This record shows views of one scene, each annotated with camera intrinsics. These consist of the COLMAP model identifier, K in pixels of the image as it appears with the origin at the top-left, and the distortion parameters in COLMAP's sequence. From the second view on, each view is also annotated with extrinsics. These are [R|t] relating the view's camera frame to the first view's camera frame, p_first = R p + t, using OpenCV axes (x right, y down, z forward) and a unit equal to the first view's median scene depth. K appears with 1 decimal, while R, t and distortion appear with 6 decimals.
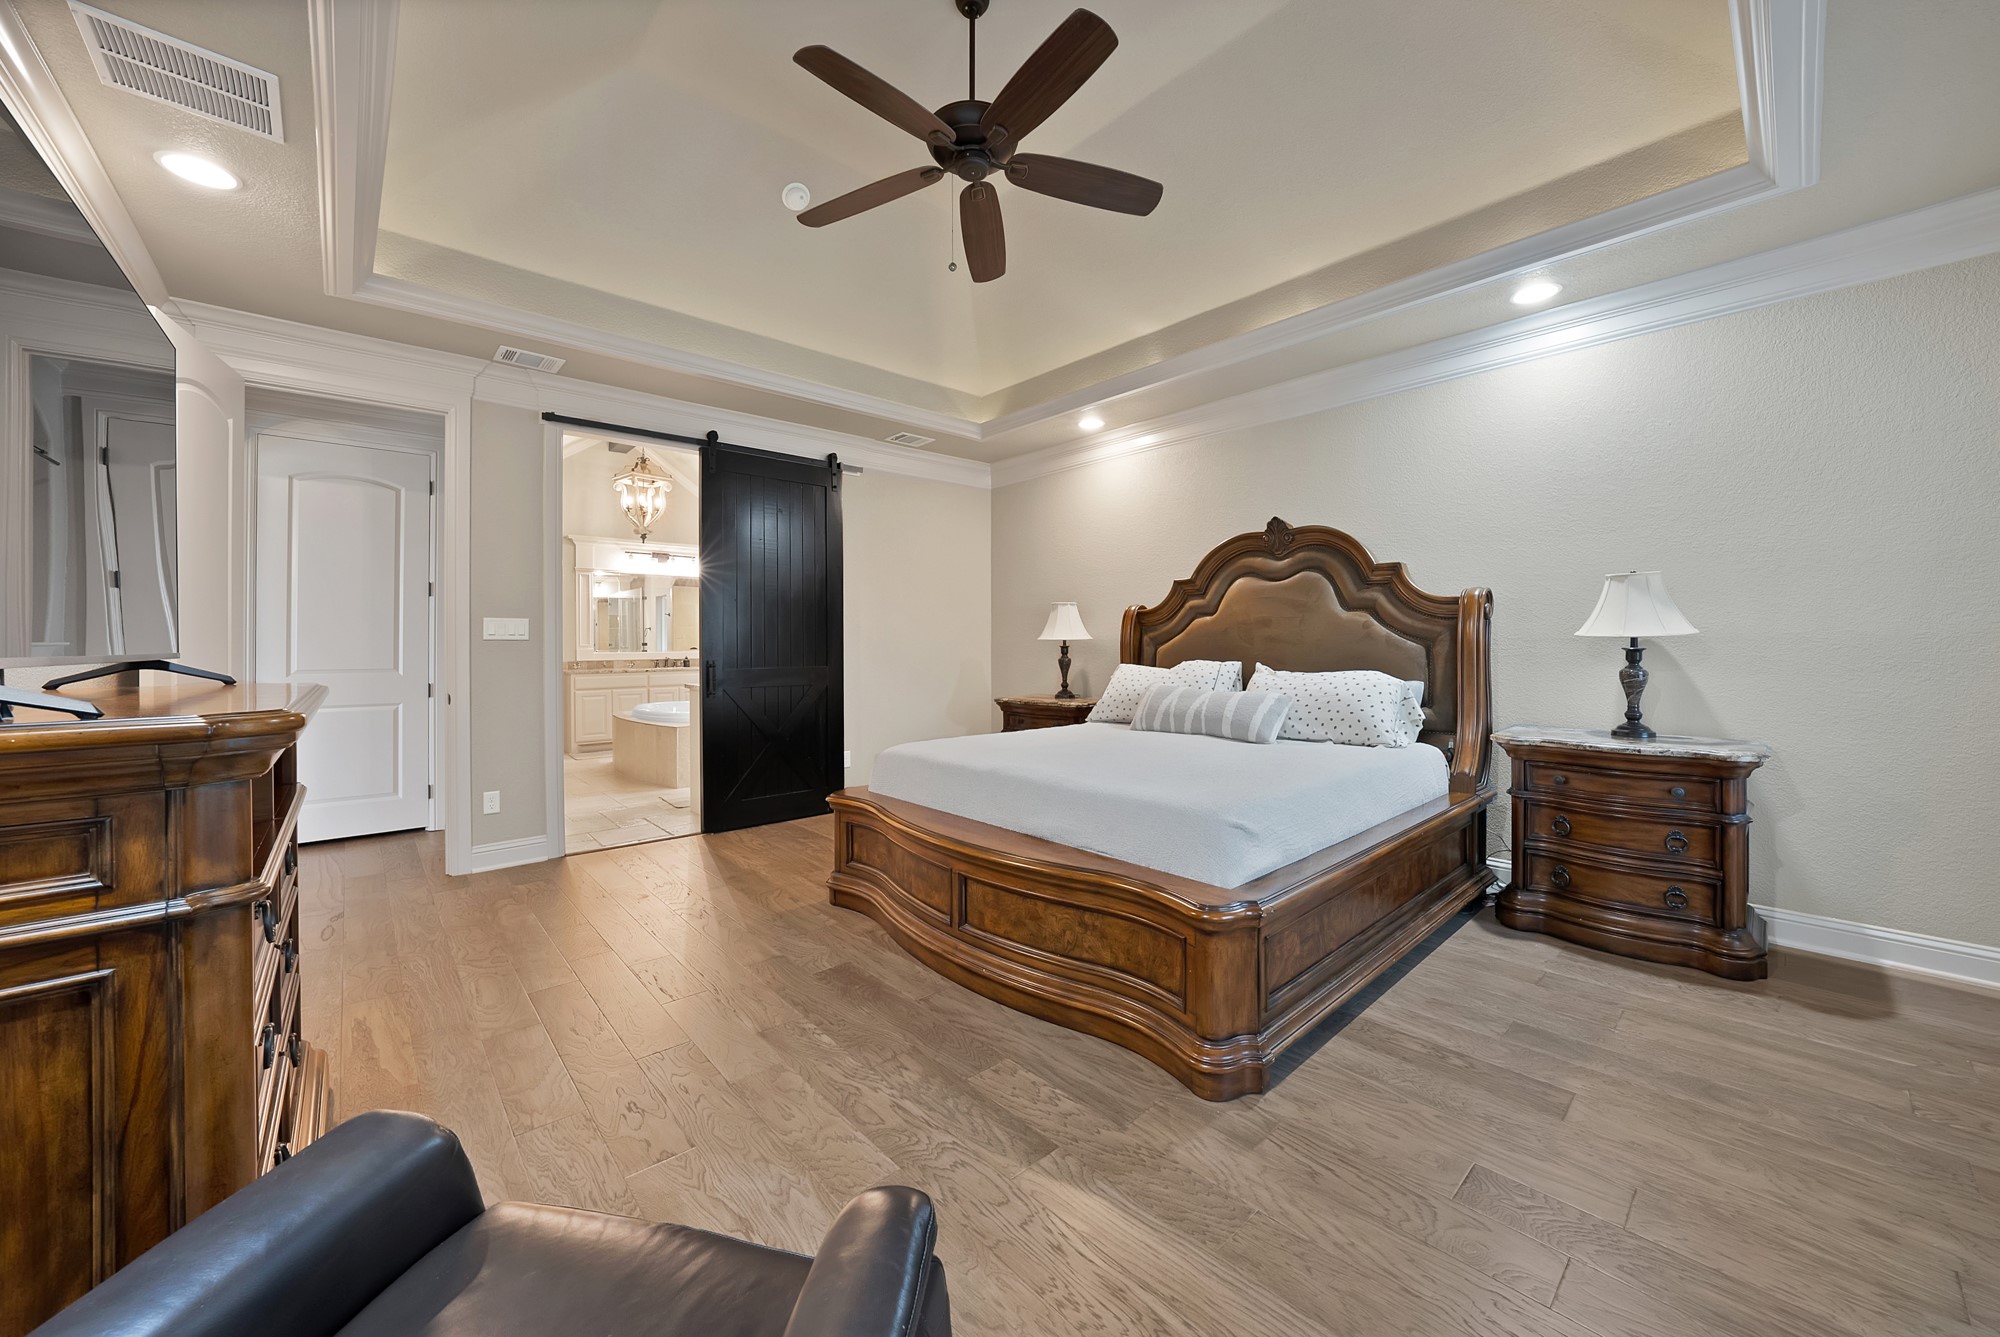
lens RADIAL K [[727.1, 0, 1006.3], [0, 727.1, 650.8], [0, 0, 1]] dist [-0.019087, 0.002309]
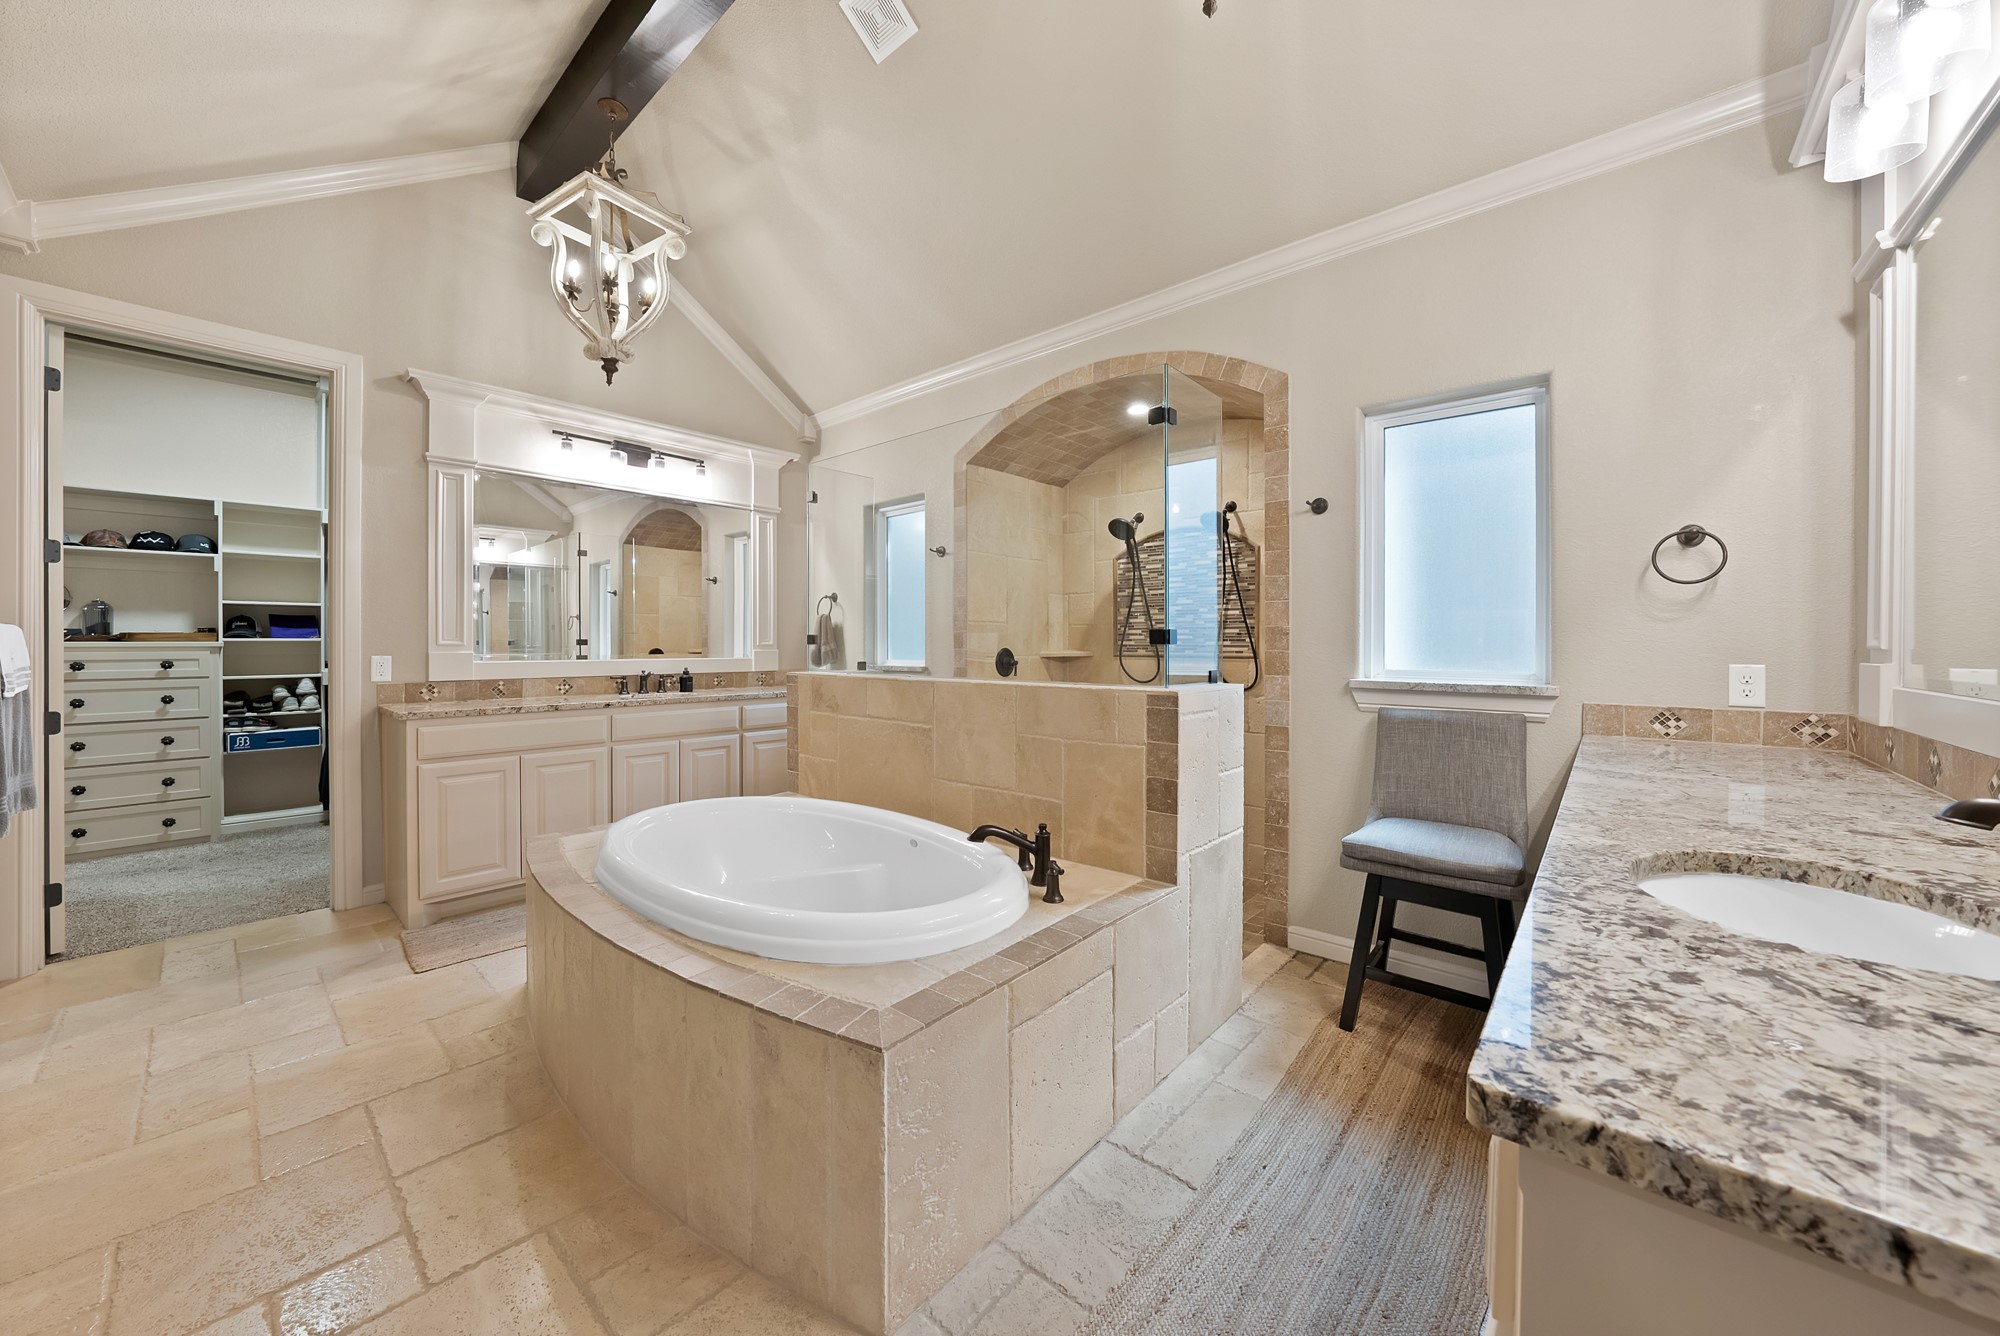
lens RADIAL K [[727.1, 0, 995.0], [0, 727.1, 657.9], [0, 0, 1]] dist [-0.019087, 0.002309]
pose [[0.995588, 0.007454, 0.093536, -0.406574], [-0.007254, 0.999971, -0.002475, -0.000303], [-0.093552, 0.001786, 0.995613, 0.730946]]
